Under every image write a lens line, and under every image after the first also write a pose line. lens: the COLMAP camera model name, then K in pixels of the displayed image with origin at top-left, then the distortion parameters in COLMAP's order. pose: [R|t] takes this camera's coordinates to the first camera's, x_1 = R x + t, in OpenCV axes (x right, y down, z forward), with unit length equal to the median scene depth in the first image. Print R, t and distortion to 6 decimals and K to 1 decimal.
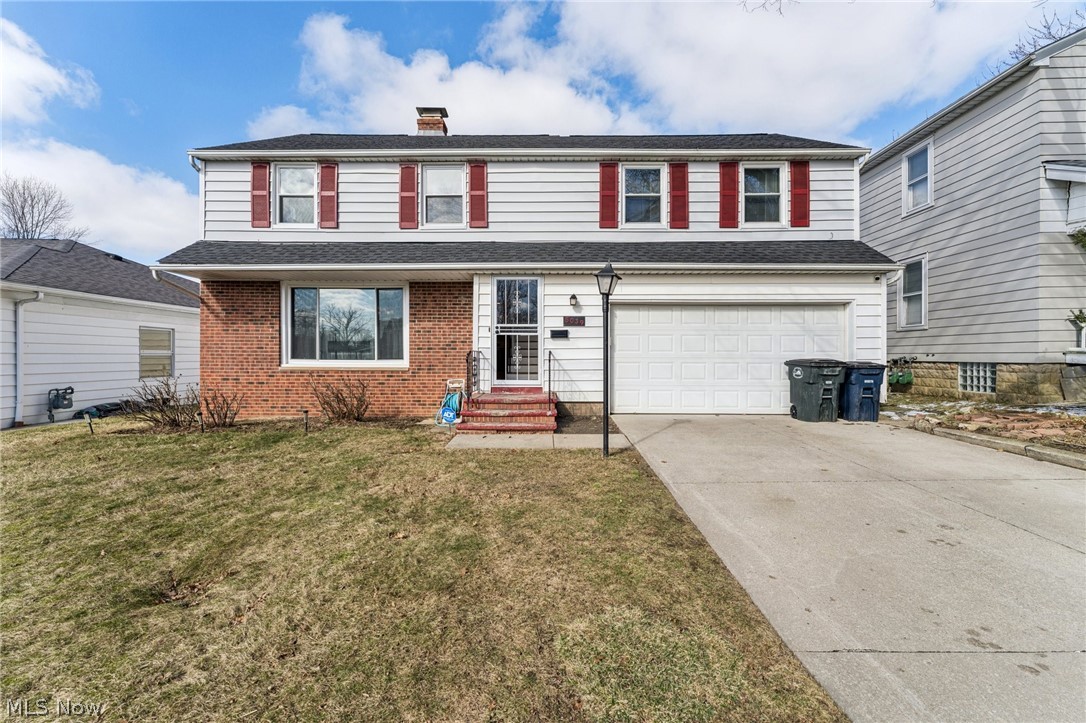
lens RADIAL K [[424.1, 0, 564.1], [0, 424.1, 352.0], [0, 0, 1]] dist [-0.001799, -0.000397]
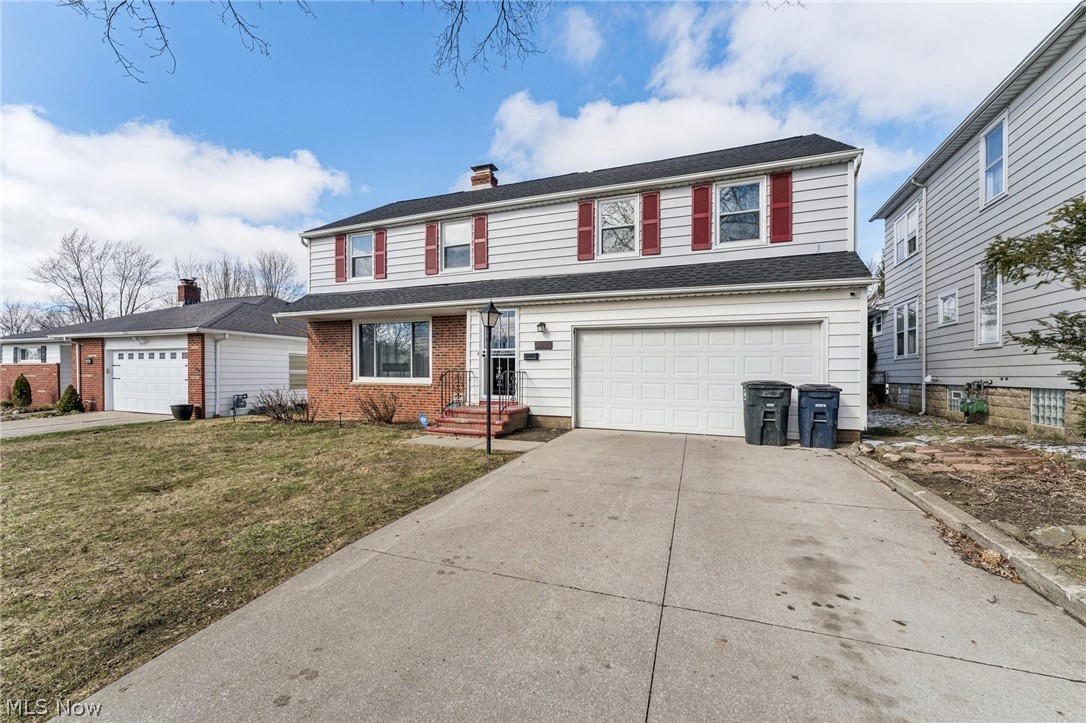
lens RADIAL K [[424.1, 0, 550.0], [0, 424.1, 371.9], [0, 0, 1]] dist [-0.001799, -0.000397]
pose [[0.940584, 0.004429, -0.339531, 0.396437], [-0.005312, 0.999984, -0.001671, 0.000377], [0.339518, 0.003376, 0.940593, -0.069421]]
